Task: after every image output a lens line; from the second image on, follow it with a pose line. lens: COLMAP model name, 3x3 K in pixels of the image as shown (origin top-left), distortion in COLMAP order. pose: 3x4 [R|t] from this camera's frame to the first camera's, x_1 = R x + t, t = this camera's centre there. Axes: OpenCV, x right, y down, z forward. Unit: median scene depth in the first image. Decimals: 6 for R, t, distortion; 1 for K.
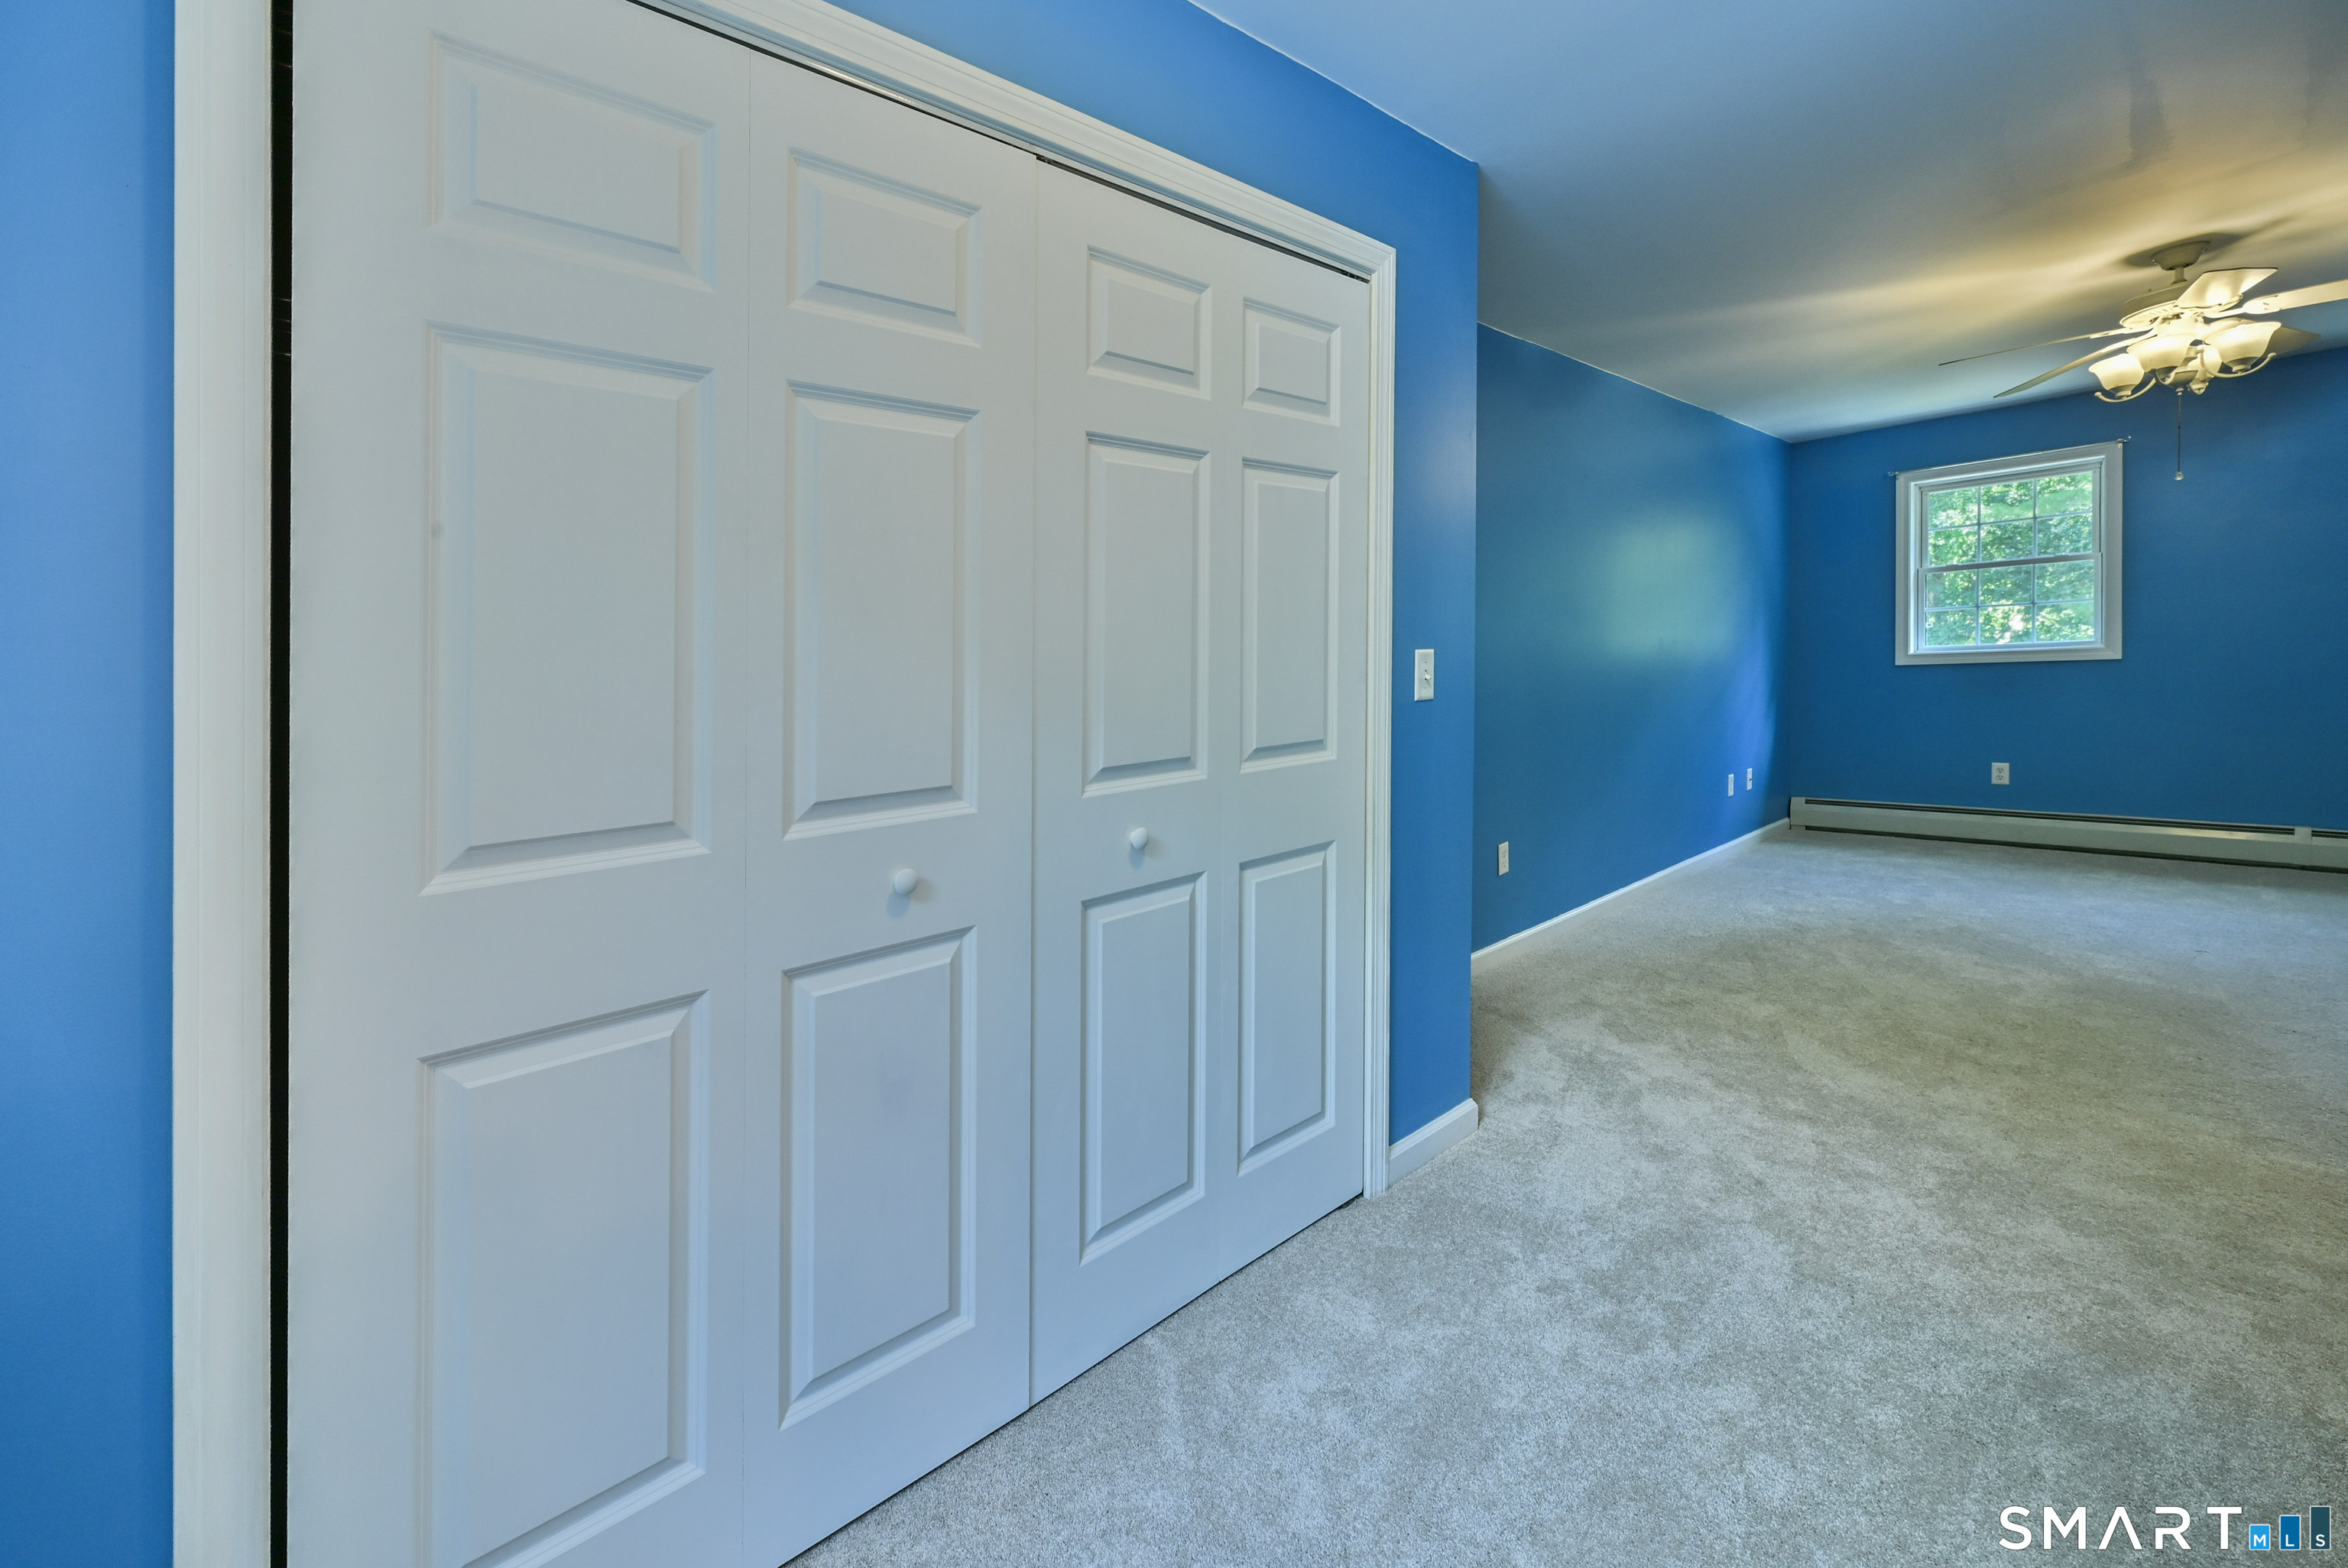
lens RADIAL K [[934.1, 0, 1177.3], [0, 934.1, 784.2], [0, 0, 1]] dist [0.000582, 0.000011]
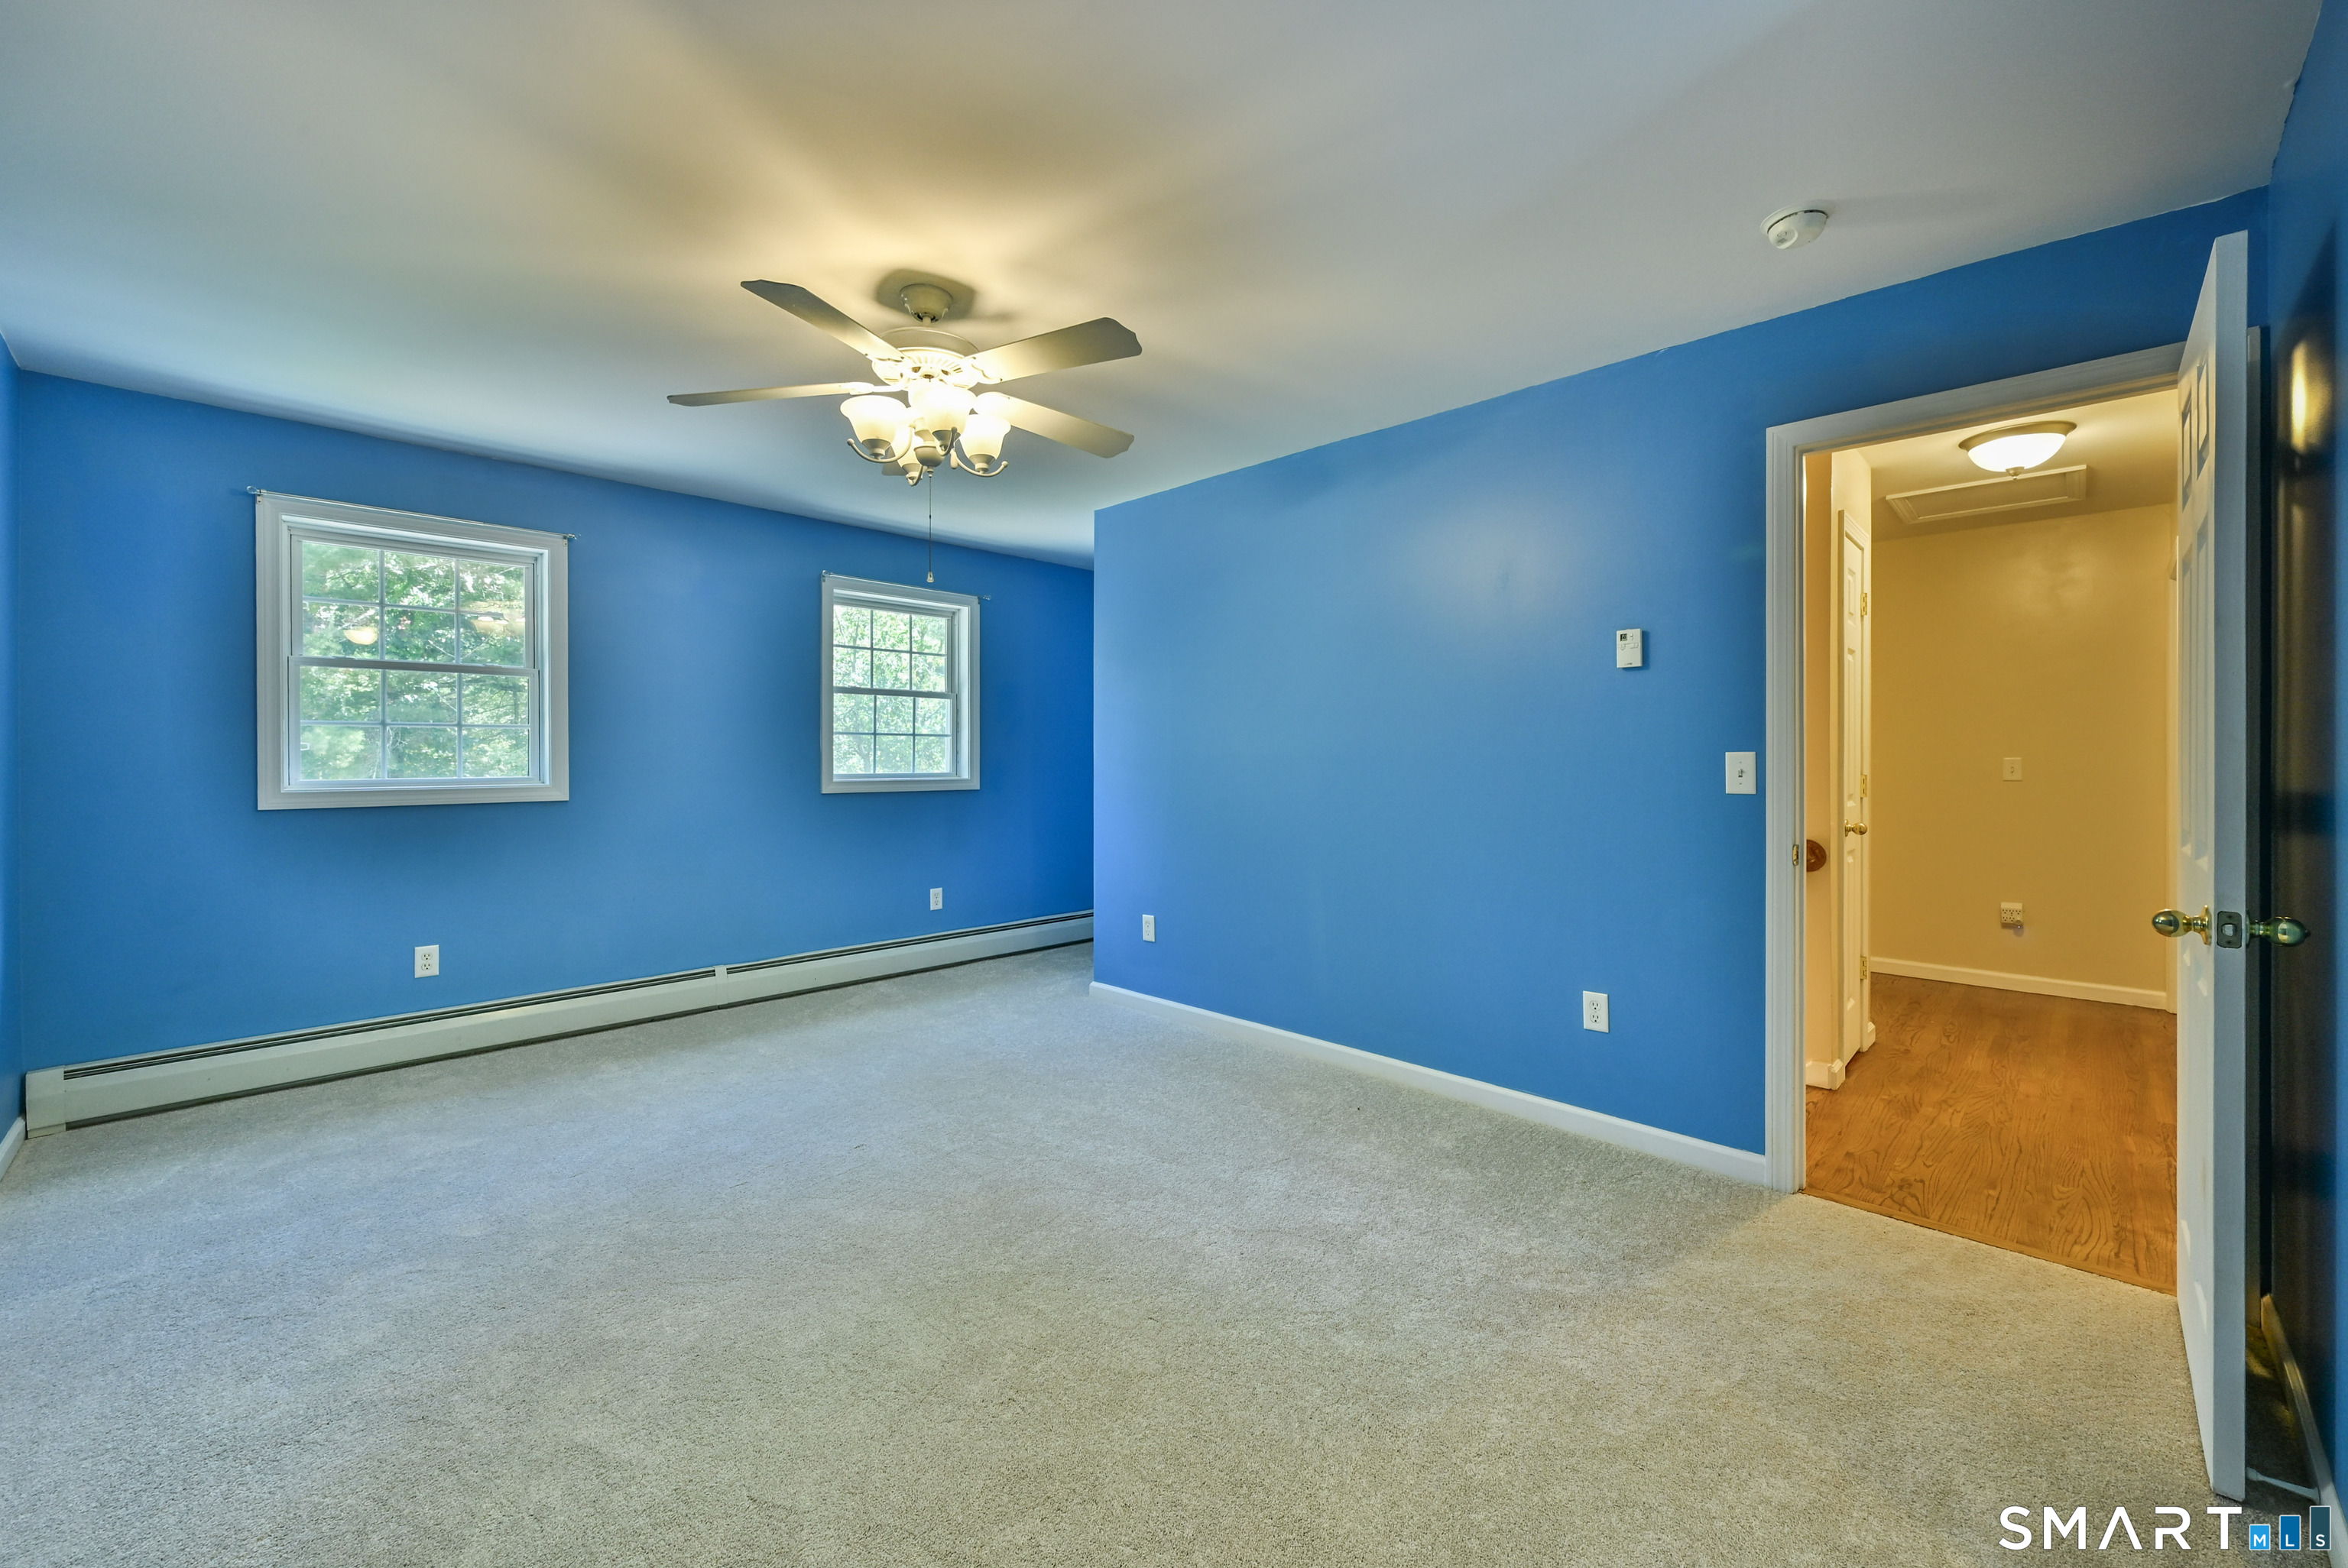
lens RADIAL K [[934.1, 0, 1177.3], [0, 934.1, 784.2], [0, 0, 1]] dist [0.000582, 0.000011]
pose [[-0.059657, 0.021711, 0.997983, 0.137828], [0.129748, 0.991451, -0.013813, -0.060437], [-0.989751, 0.128662, -0.061964, 0.462516]]
